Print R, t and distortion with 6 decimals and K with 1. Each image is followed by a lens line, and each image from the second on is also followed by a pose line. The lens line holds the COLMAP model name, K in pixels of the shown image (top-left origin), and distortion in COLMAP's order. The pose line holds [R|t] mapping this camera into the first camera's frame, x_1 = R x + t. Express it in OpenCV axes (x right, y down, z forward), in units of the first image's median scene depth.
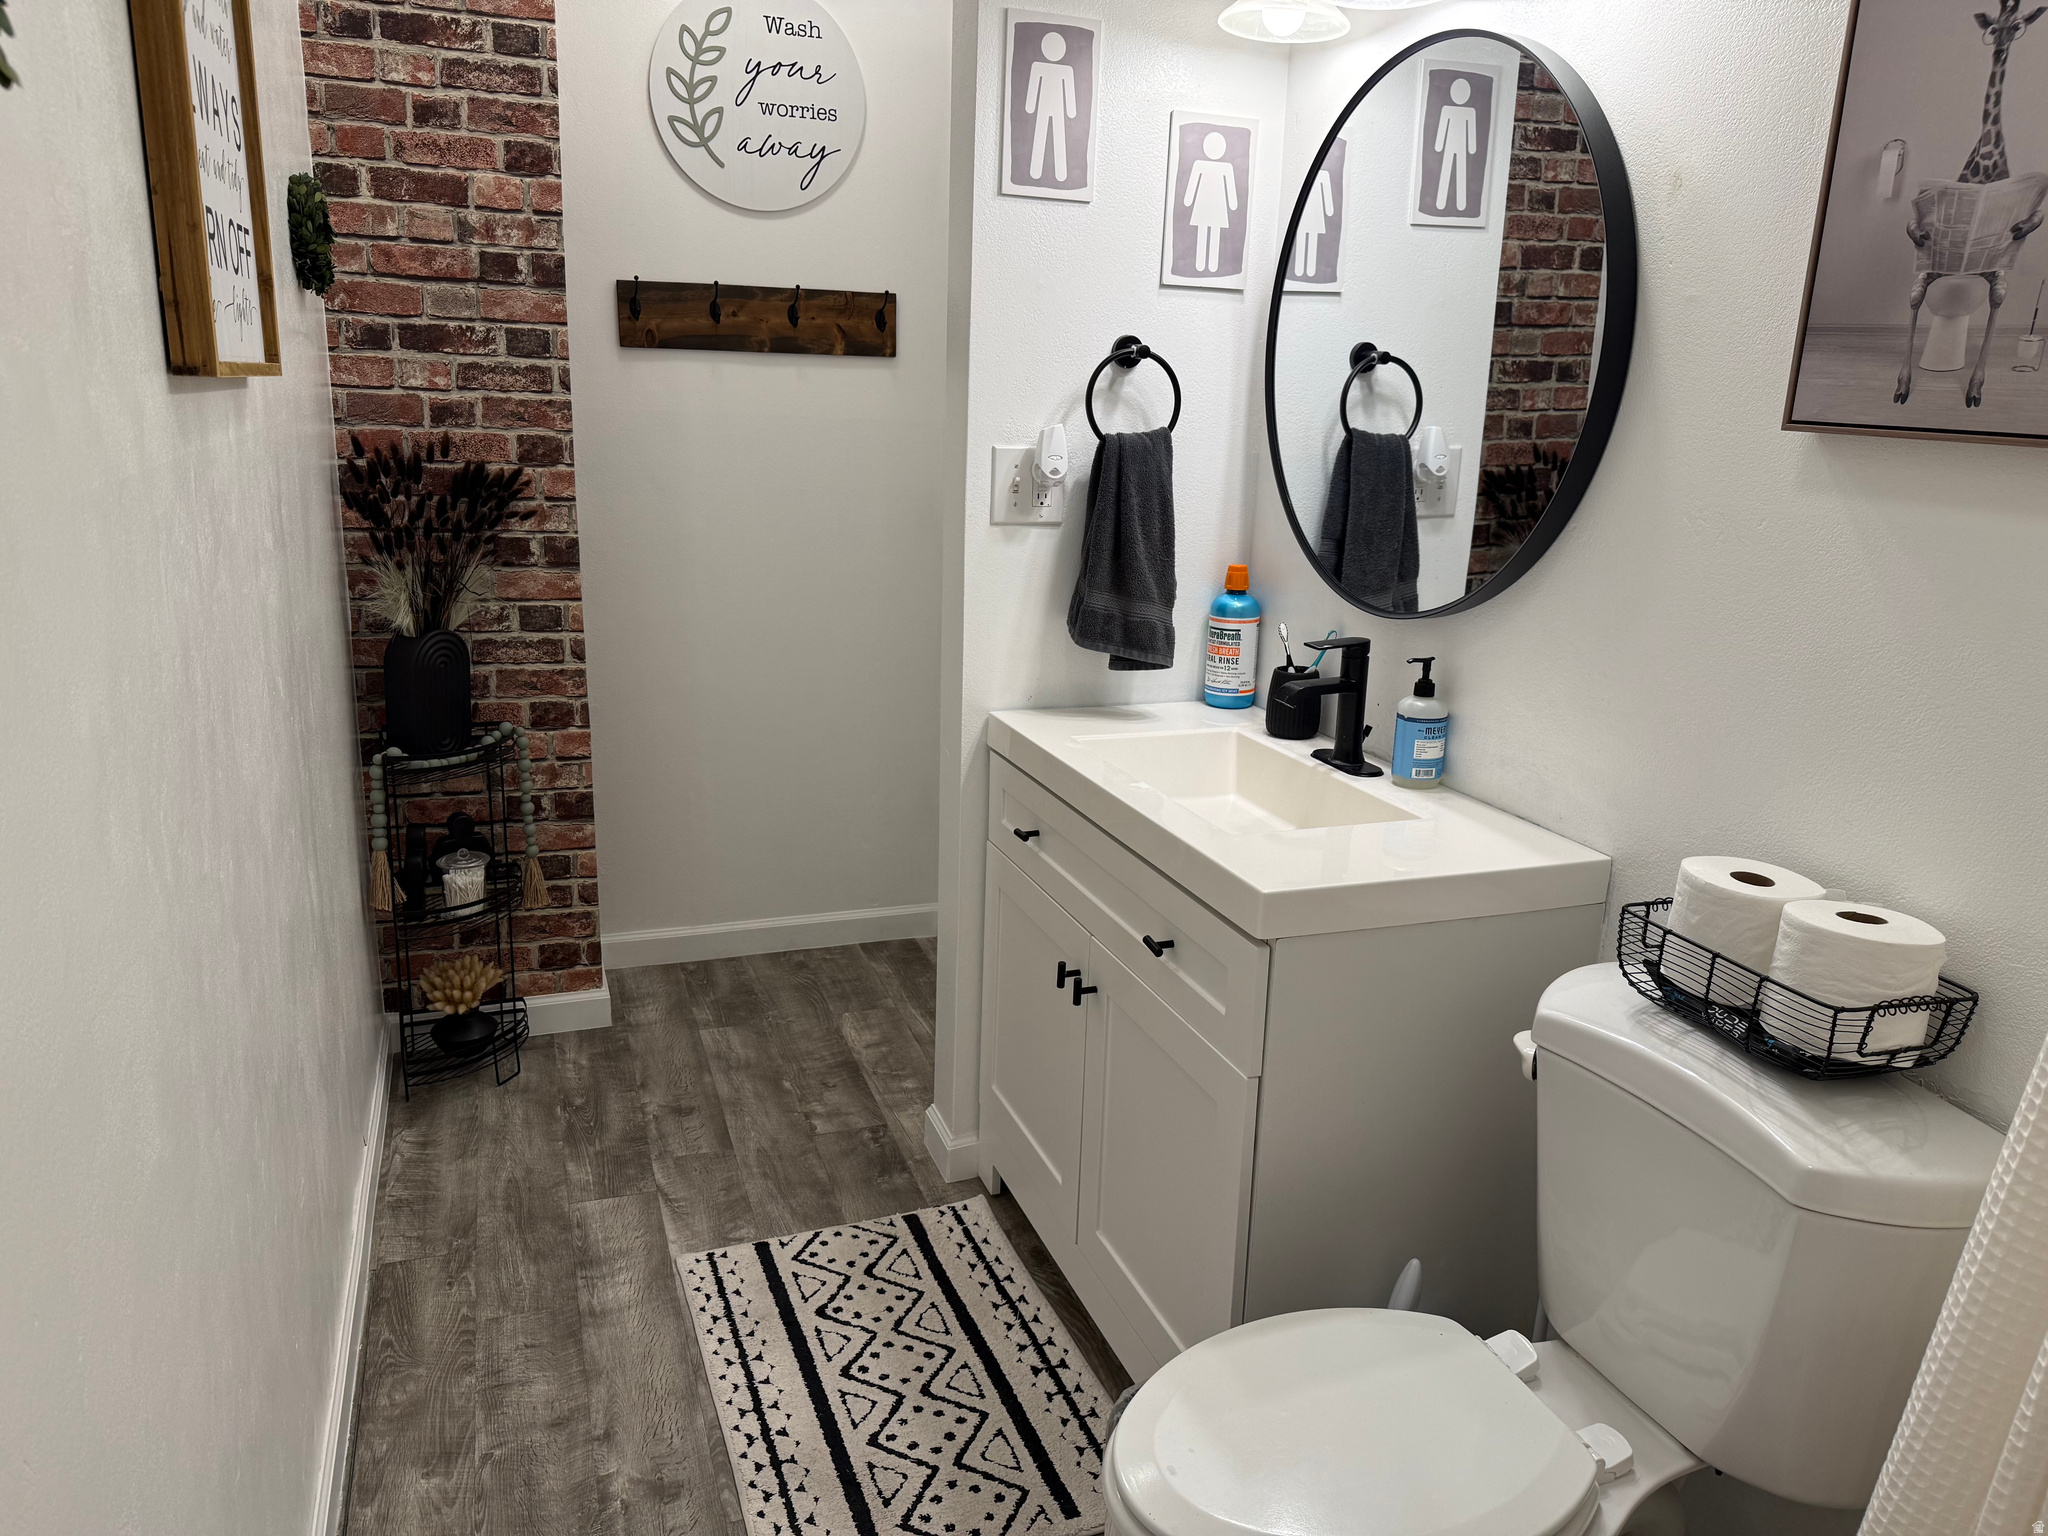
lens RADIAL K [[1438.5, 0, 1026.6], [0, 1438.5, 772.1], [0, 0, 1]] dist [0.046133, -0.057463]
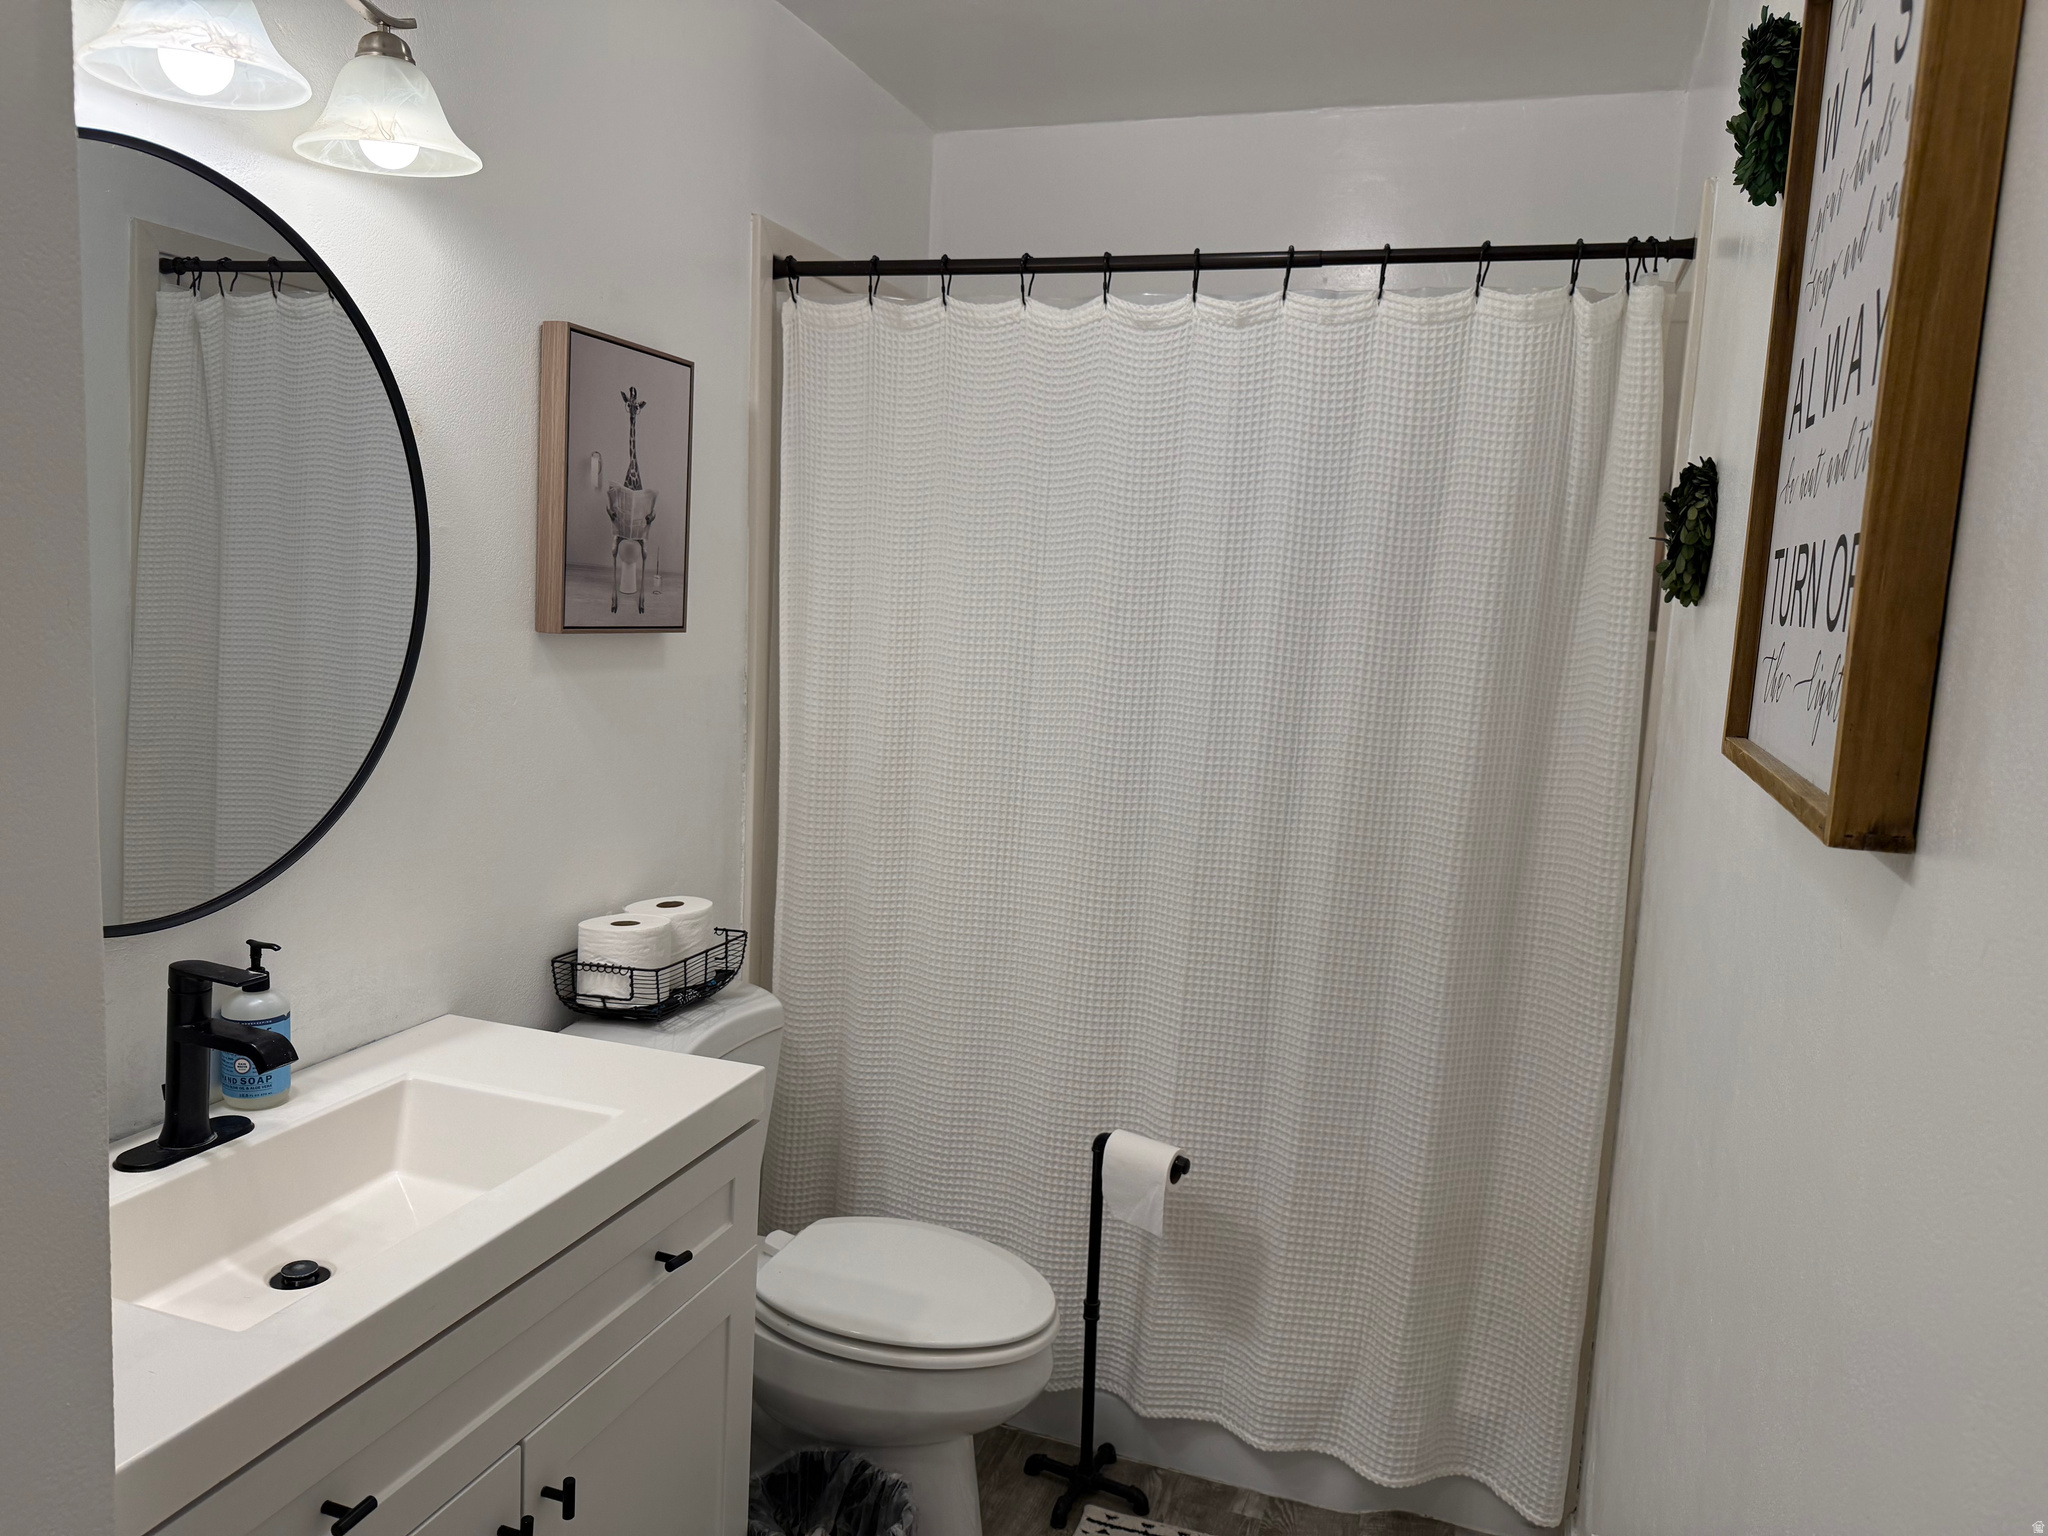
lens RADIAL K [[1438.5, 0, 1023.0], [0, 1438.5, 756.9], [0, 0, 1]] dist [0.046133, -0.057463]
pose [[-0.767122, -0.128815, 0.628435, -0.826101], [0.109720, 0.938850, 0.326376, -0.606452], [-0.632048, 0.319322, -0.706079, 1.989935]]
